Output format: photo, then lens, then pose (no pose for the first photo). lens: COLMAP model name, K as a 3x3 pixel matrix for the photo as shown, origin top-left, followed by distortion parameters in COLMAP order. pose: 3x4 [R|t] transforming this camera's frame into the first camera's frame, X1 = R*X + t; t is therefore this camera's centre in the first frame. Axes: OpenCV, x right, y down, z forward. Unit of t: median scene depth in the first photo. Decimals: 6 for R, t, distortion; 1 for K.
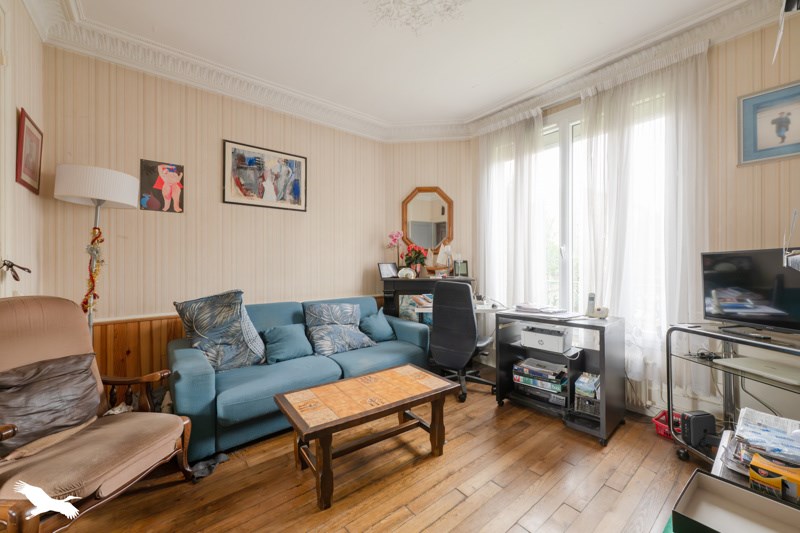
lens RADIAL K [[314.0, 0, 397.2], [0, 314.0, 261.7], [0, 0, 1]] dist [-0.001666, -0.000187]
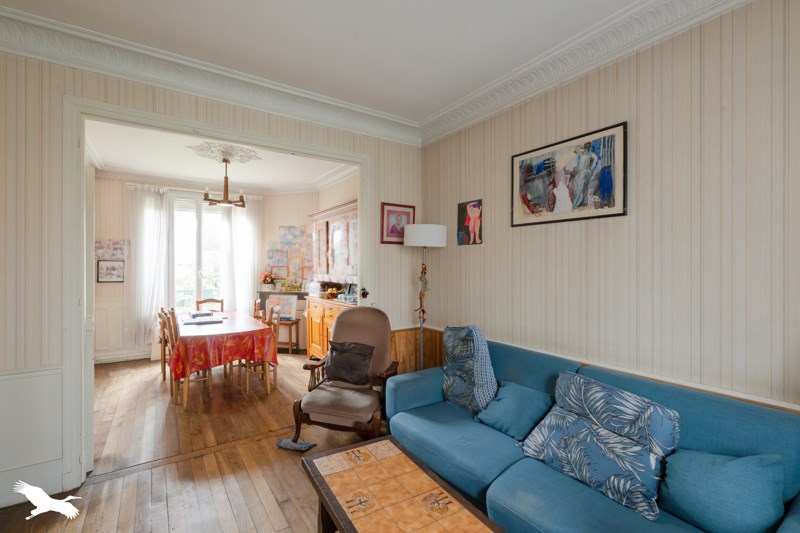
lens RADIAL K [[361.2, 0, 397.3], [0, 361.2, 265.1], [0, 0, 1]] dist [0.001258, -0.000038]
pose [[-0.110734, 0.008267, -0.993816, 0.489774], [-0.000446, 0.999965, 0.008368, -0.083379], [0.993850, 0.001370, -0.110726, 0.756346]]
